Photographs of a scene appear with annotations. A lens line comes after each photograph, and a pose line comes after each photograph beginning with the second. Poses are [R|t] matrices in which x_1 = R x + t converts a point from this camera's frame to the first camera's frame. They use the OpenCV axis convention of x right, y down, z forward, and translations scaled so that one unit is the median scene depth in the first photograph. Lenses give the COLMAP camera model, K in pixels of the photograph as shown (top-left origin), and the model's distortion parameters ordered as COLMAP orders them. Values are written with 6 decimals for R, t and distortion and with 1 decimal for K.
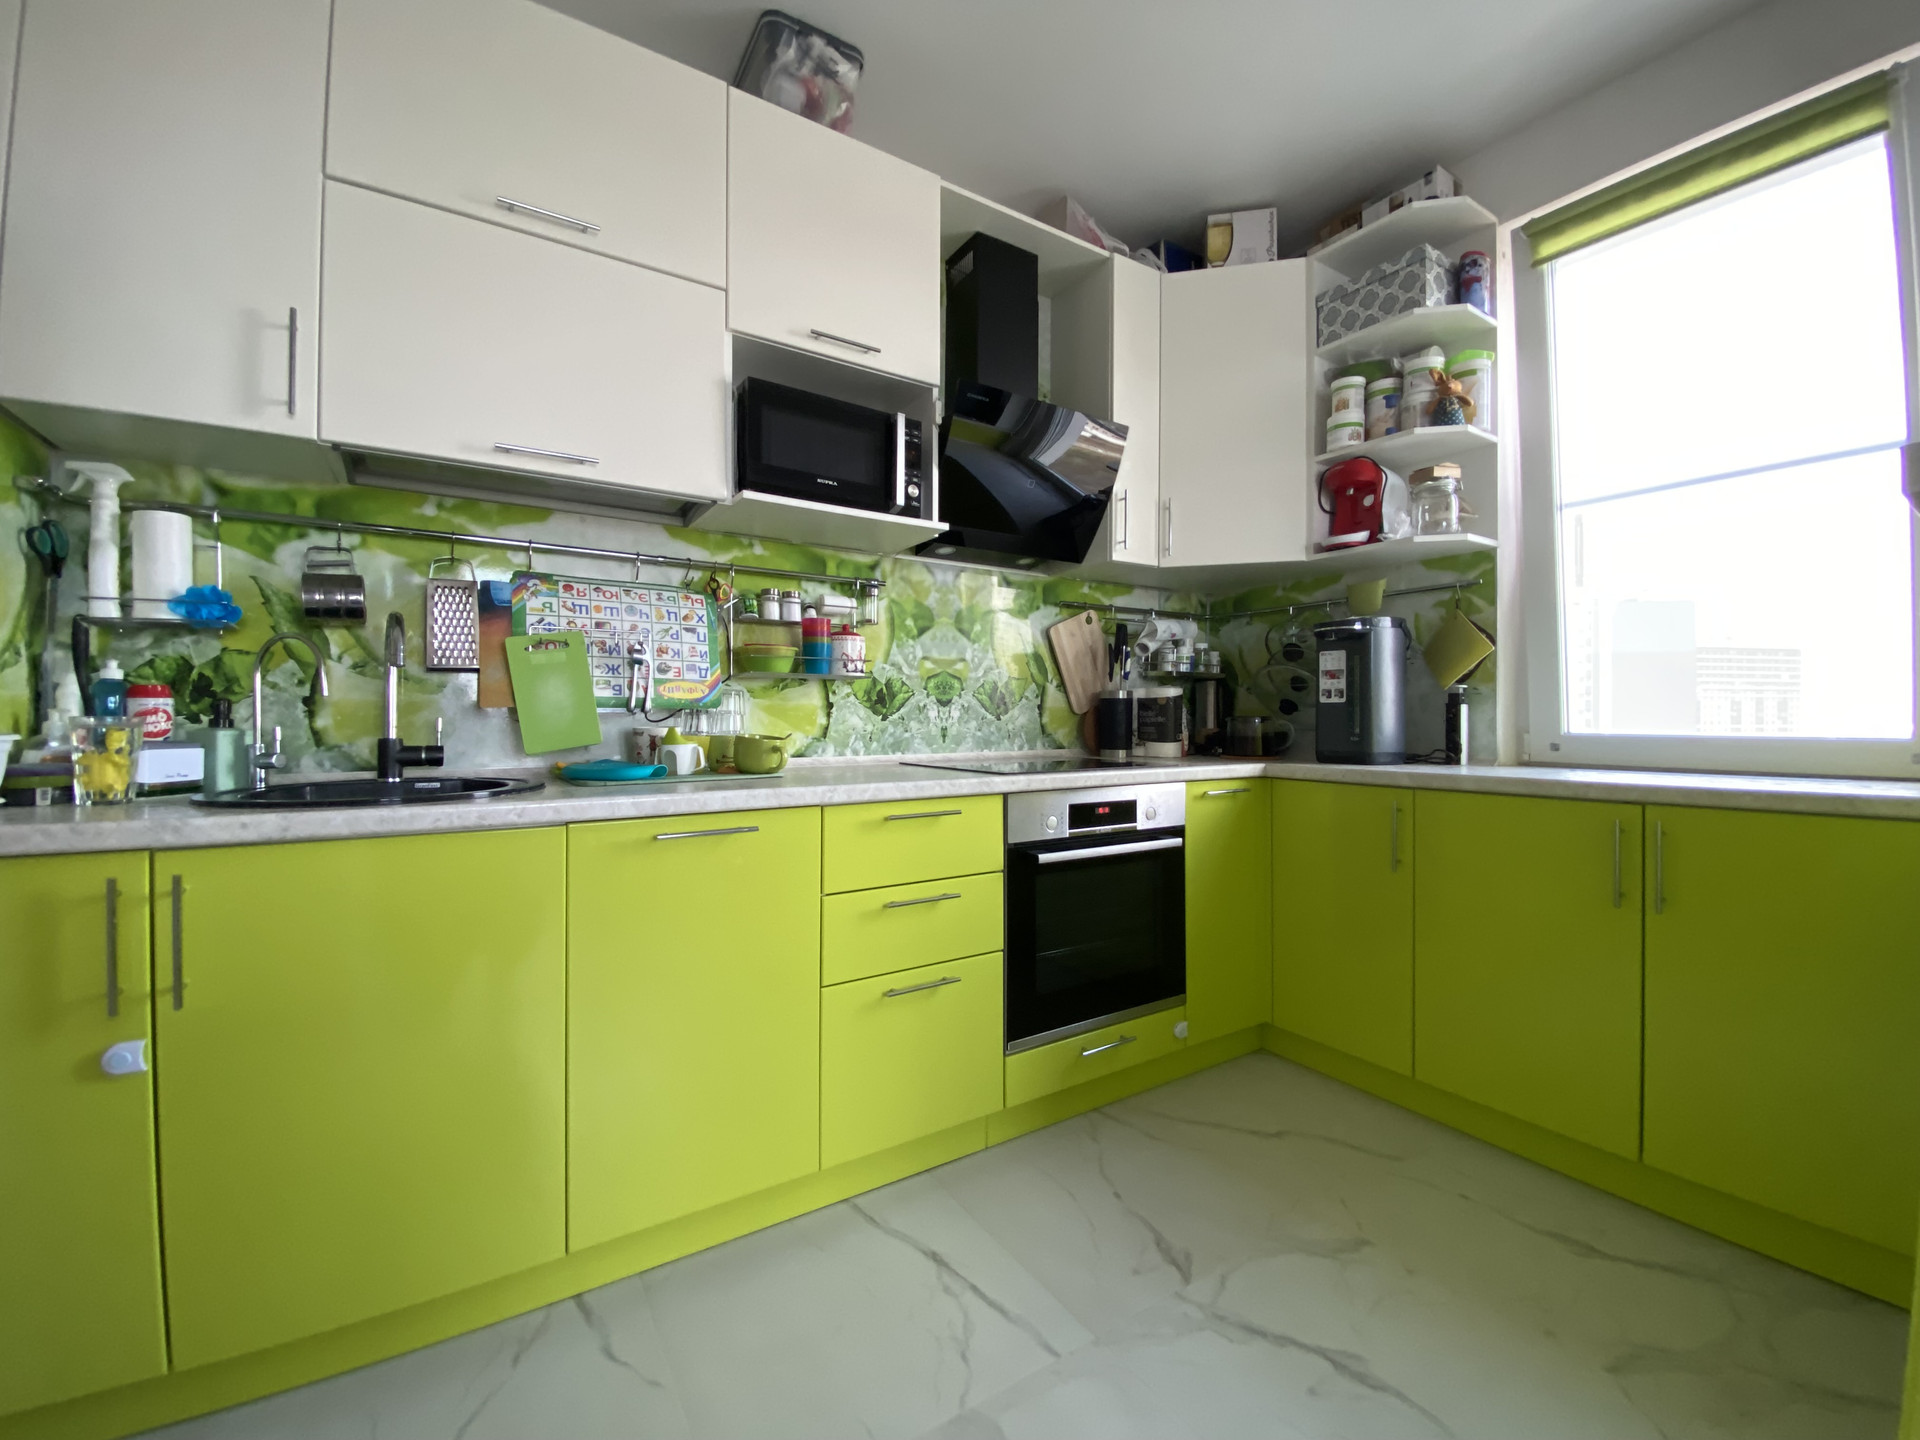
lens RADIAL K [[772.9, 0, 955.9], [0, 772.9, 717.1], [0, 0, 1]] dist [0.022063, -0.023353]
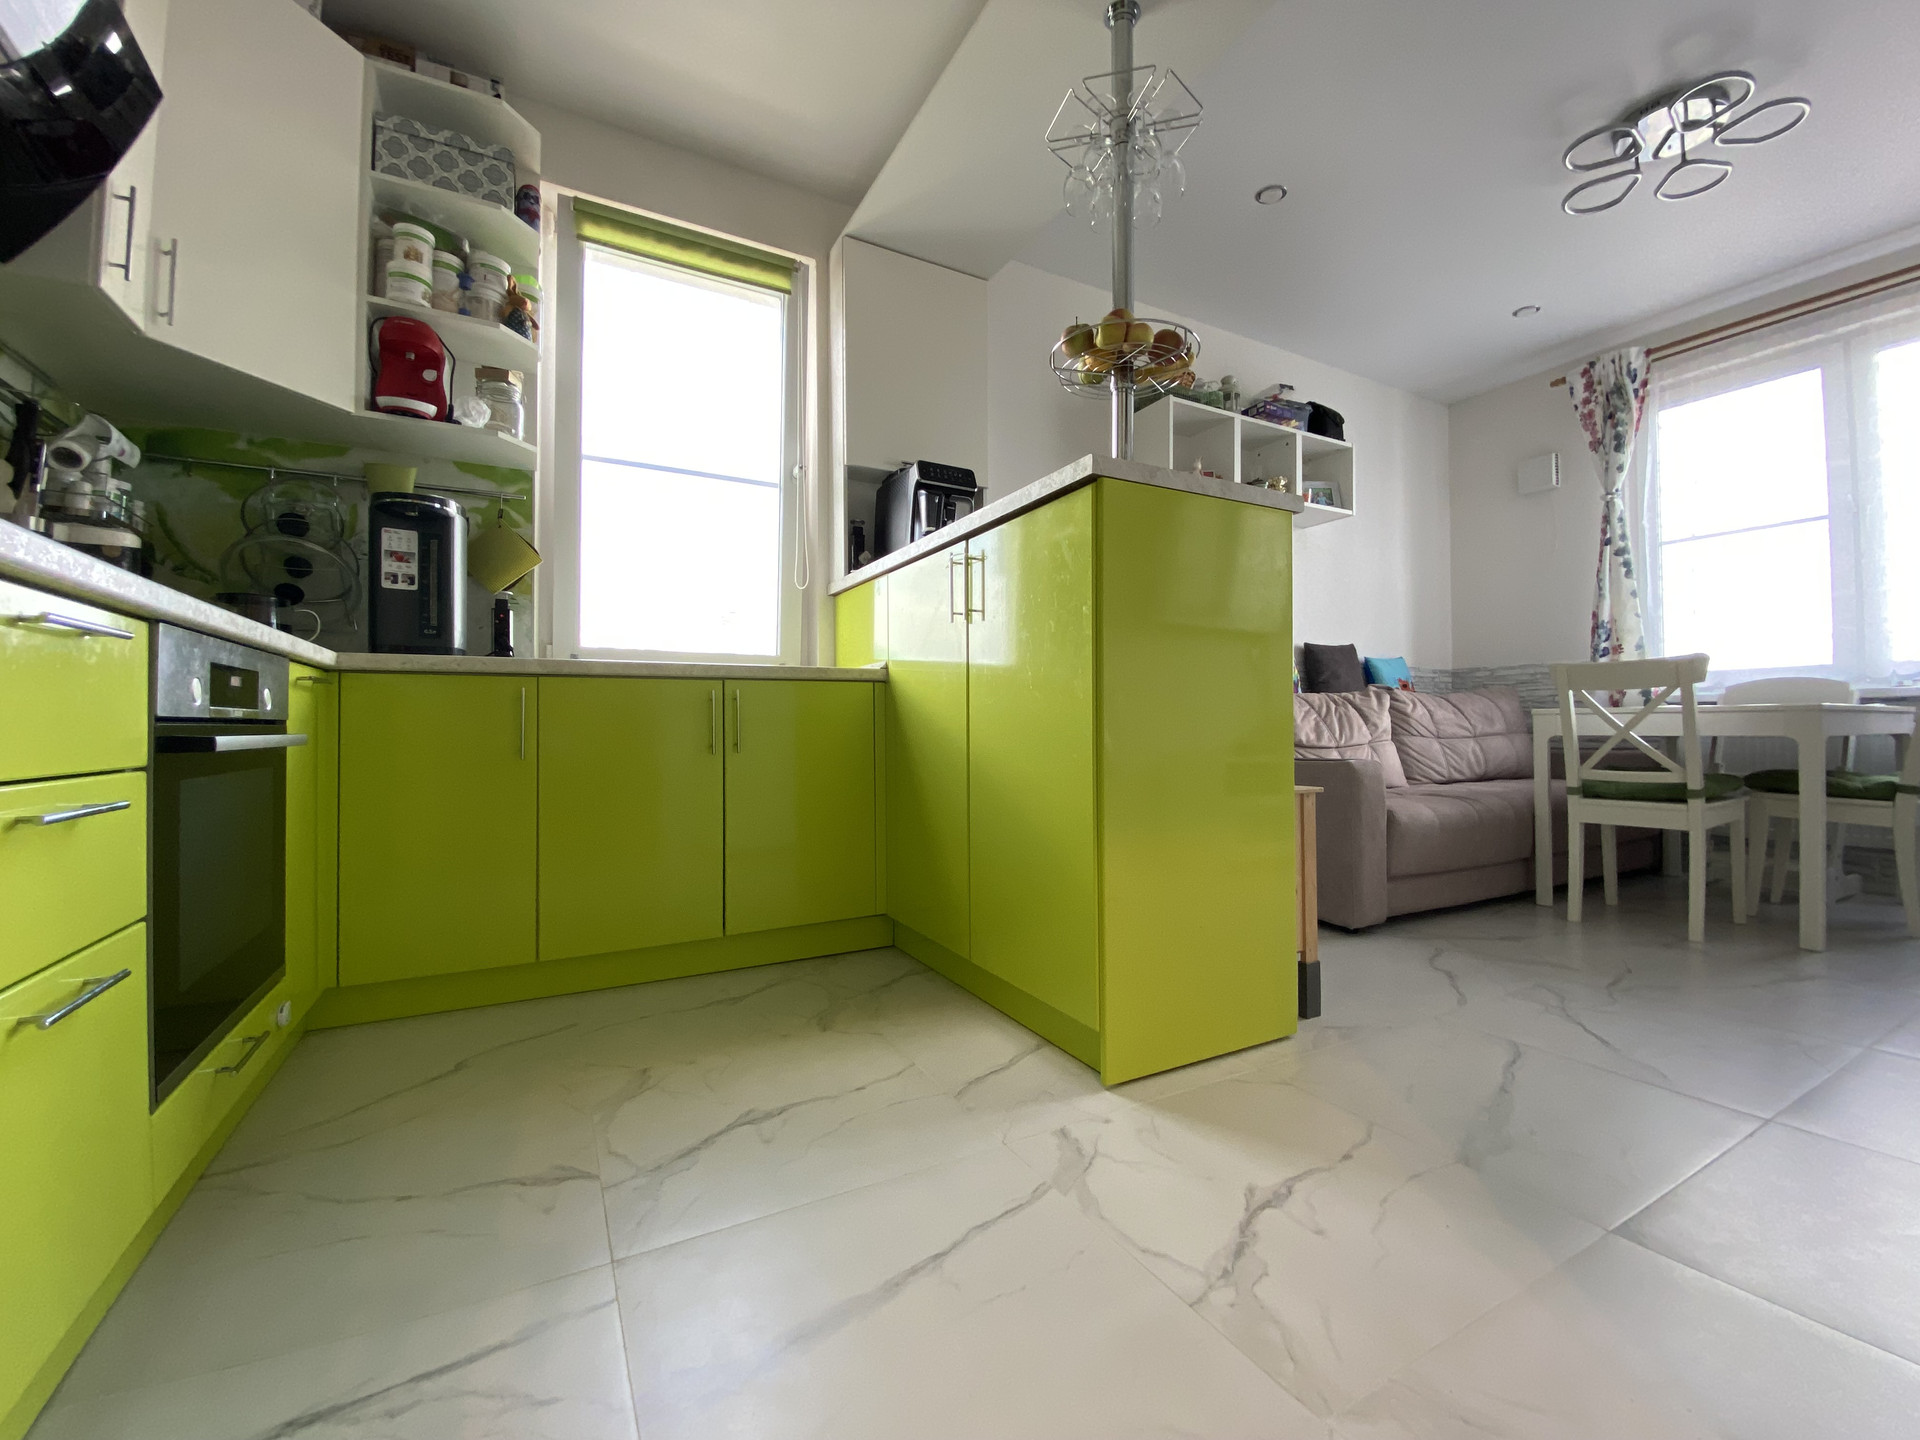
lens RADIAL K [[780.7, 0, 959.1], [0, 780.7, 716.4], [0, 0, 1]] dist [0.014217, -0.017857]
pose [[0.063522, 0.013044, 0.997895, -0.373527], [0.000375, 0.999914, -0.013094, 0.147218], [-0.997980, 0.001206, 0.063511, 0.357329]]
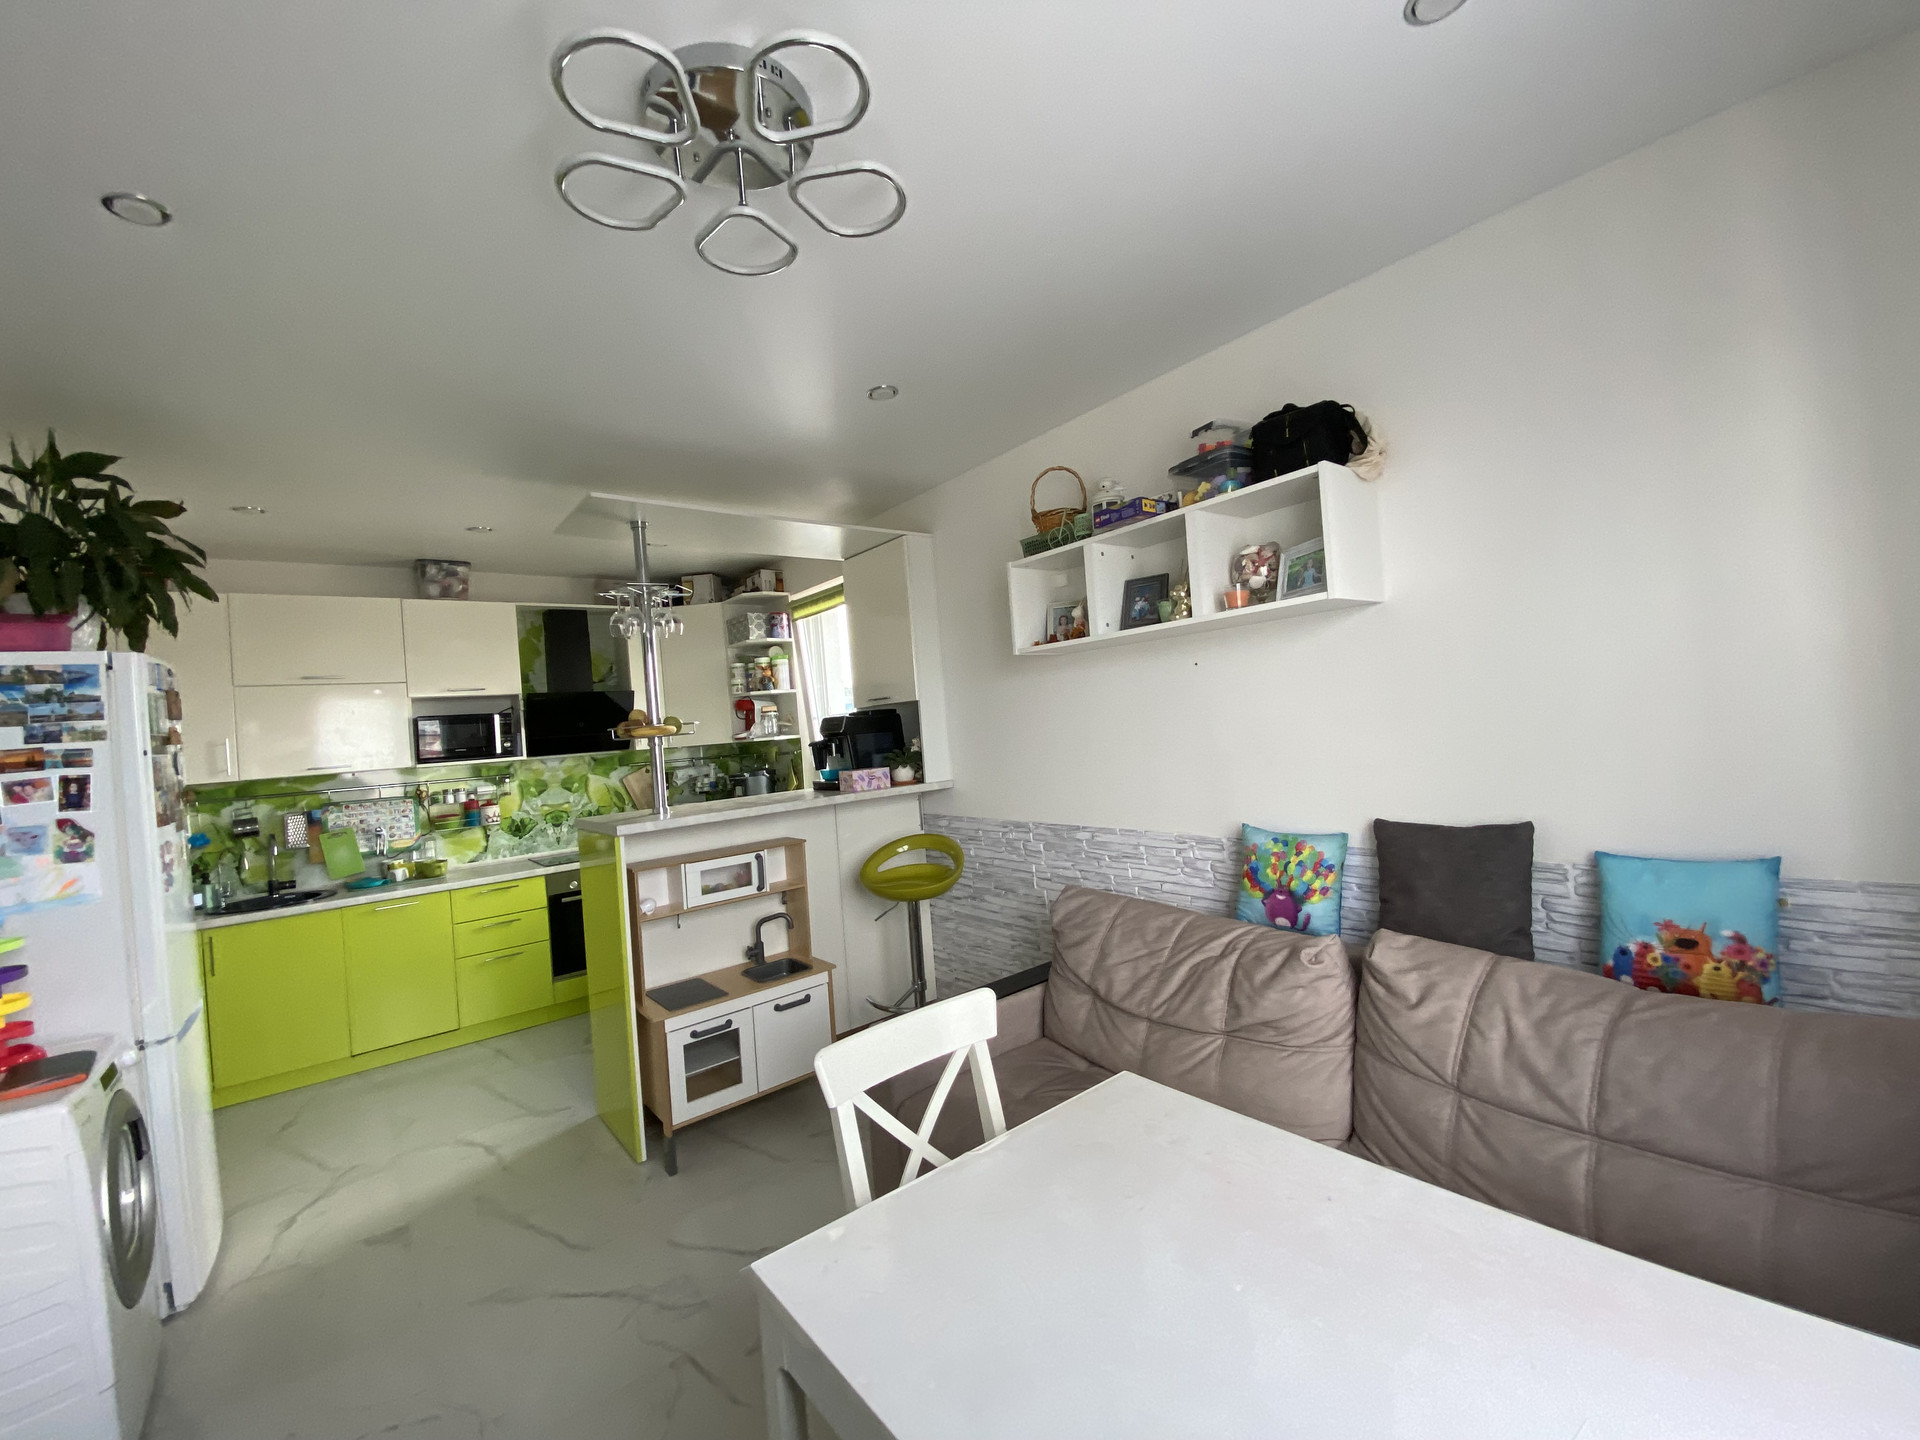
lens RADIAL K [[772.9, 0, 955.9], [0, 772.9, 717.1], [0, 0, 1]] dist [0.022063, -0.023353]
pose [[0.990933, -0.074471, 0.111833, 1.018755], [0.075933, 0.997073, -0.008871, -0.254200], [-0.110845, 0.017282, 0.993687, -1.455392]]
